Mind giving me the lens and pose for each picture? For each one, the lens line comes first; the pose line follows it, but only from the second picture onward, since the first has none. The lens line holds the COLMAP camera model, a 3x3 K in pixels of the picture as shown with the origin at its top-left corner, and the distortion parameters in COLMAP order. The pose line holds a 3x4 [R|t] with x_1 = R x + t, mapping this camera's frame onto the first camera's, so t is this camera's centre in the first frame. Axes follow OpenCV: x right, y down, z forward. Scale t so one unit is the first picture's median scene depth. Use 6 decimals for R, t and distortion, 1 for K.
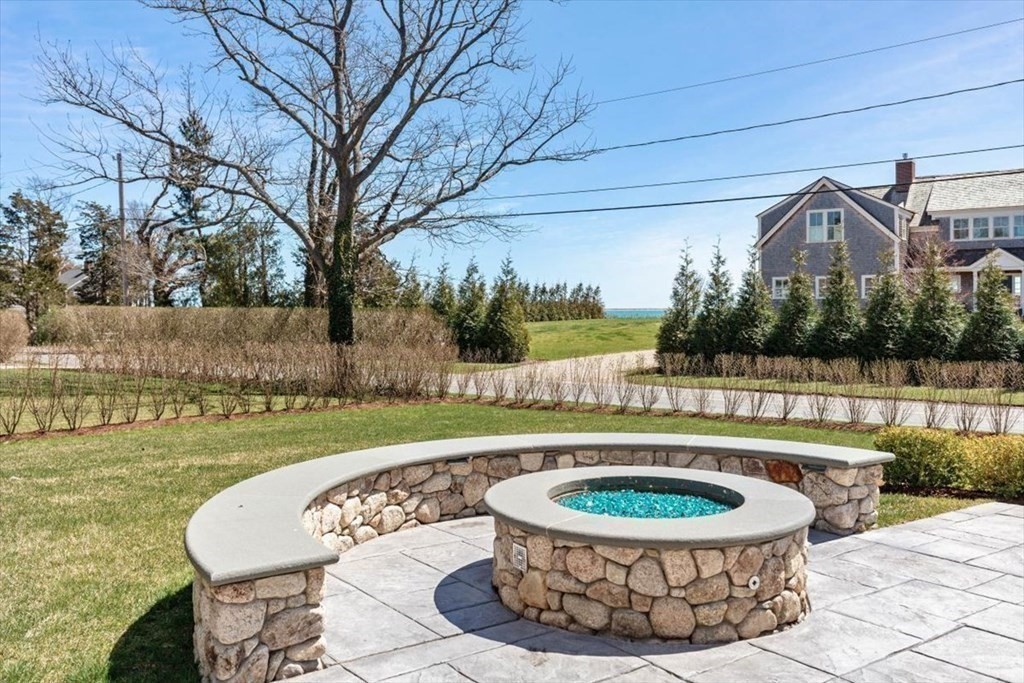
lens RADIAL K [[883.2, 0, 508.3], [0, 883.2, 339.1], [0, 0, 1]] dist [0.007654, -0.033010]
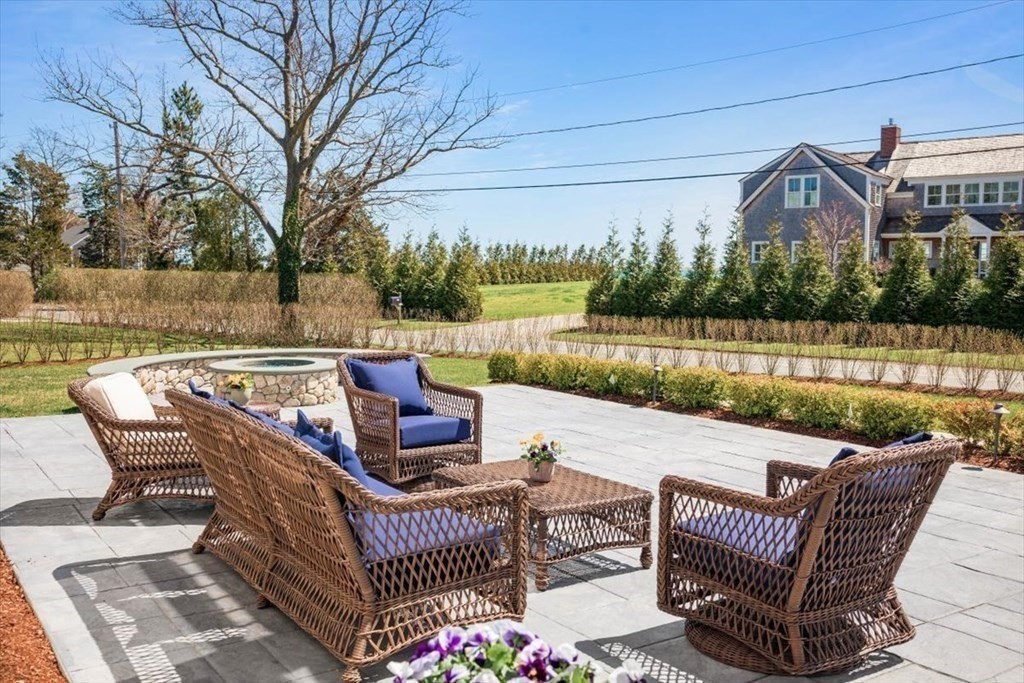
lens RADIAL K [[935.0, 0, 509.4], [0, 935.0, 346.5], [0, 0, 1]] dist [-0.006366, 0.000000]
pose [[0.999598, 0.008687, -0.026981, 0.103120], [-0.007342, 0.998745, 0.049539, -0.000815], [0.027377, -0.049321, 0.998408, -0.188930]]
